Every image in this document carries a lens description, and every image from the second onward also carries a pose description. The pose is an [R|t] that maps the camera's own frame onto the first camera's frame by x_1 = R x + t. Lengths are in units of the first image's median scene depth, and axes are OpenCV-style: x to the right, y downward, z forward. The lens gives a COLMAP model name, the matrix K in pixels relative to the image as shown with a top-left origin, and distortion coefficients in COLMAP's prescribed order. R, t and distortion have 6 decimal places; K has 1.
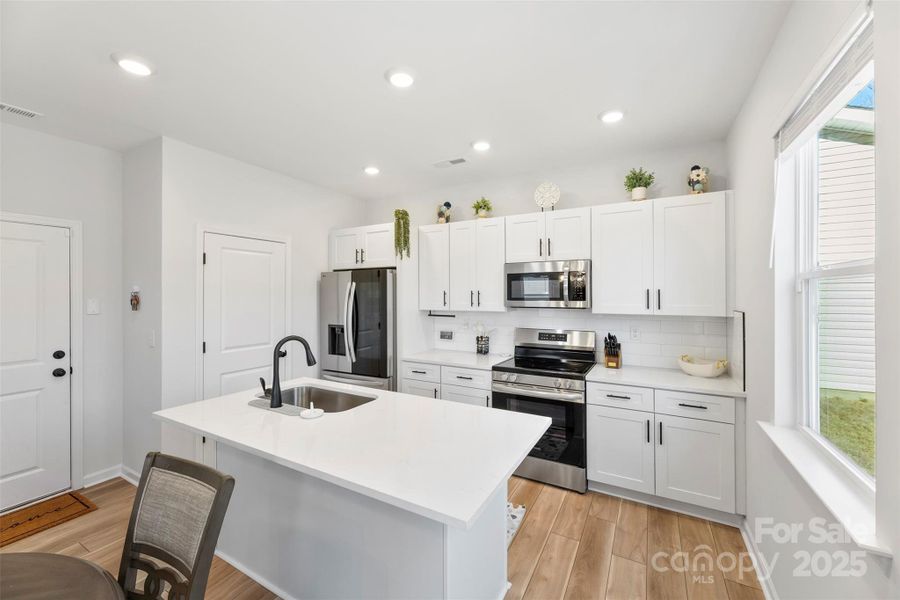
lens RADIAL K [[366.8, 0, 449.6], [0, 366.8, 291.1], [0, 0, 1]] dist [0.012350, 0.000098]
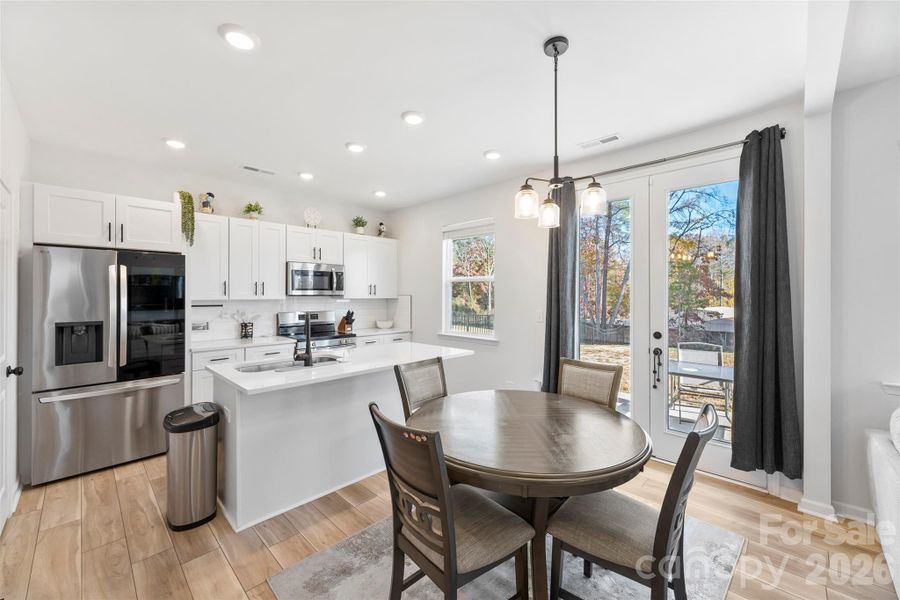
lens RADIAL K [[359.4, 0, 449.6], [0, 359.4, 293.7], [0, 0, 1]] dist [0.001865, 0.000051]
pose [[0.254989, 0.004940, 0.966931, -0.954145], [-0.009502, 0.999951, -0.002603, 0.036032], [-0.966897, -0.008524, 0.255024, 0.129339]]
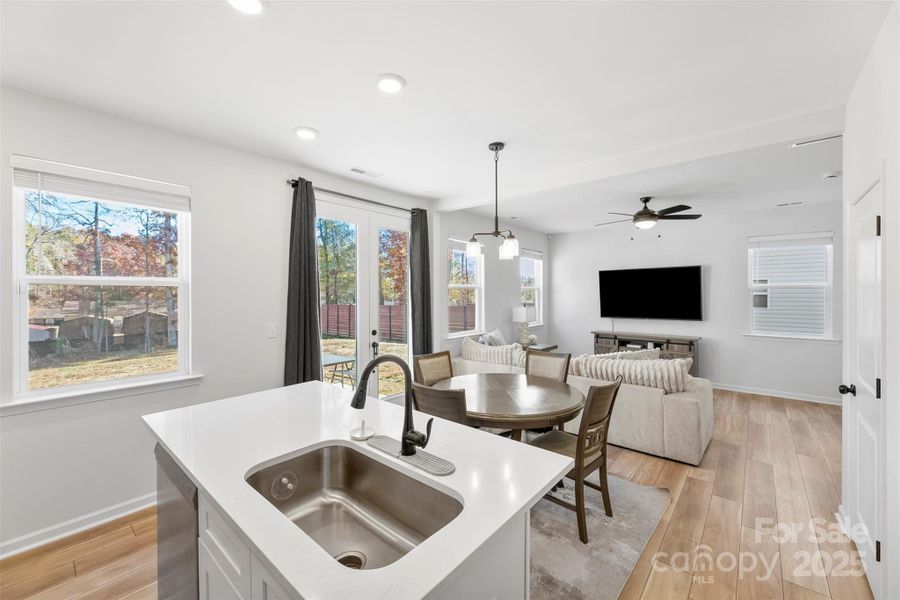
lens RADIAL K [[361.0, 0, 450.9], [0, 361.0, 295.8], [0, 0, 1]] dist [0.002742, 0.000197]
pose [[-0.982455, 0.004718, 0.186441, -0.417382], [0.005006, 0.999987, 0.001076, 0.008713], [-0.186434, 0.001990, -0.982466, 1.012265]]
